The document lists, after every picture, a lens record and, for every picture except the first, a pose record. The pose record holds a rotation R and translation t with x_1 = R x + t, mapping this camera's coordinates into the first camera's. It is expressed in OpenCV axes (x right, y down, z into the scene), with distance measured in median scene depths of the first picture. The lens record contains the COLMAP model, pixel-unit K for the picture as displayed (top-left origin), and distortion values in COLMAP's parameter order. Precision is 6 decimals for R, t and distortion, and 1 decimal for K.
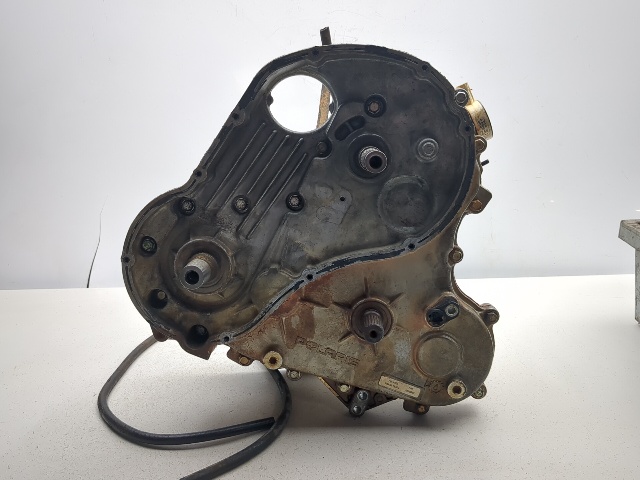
lens RADIAL K [[529.0, 0, 320.0], [0, 529.0, 240.0], [0, 0, 1]] dist [0.003440, -0.010784]
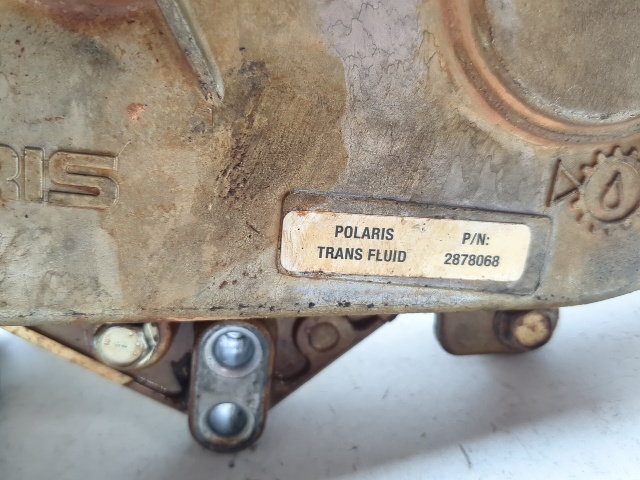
lens RADIAL K [[529.0, 0, 320.0], [0, 529.0, 240.0], [0, 0, 1]] dist [0.003440, -0.010784]
pose [[0.957400, -0.271814, 0.097484, 0.109042], [0.255175, 0.954387, 0.155020, 0.242093], [-0.135174, -0.123541, 0.983090, 0.841542]]
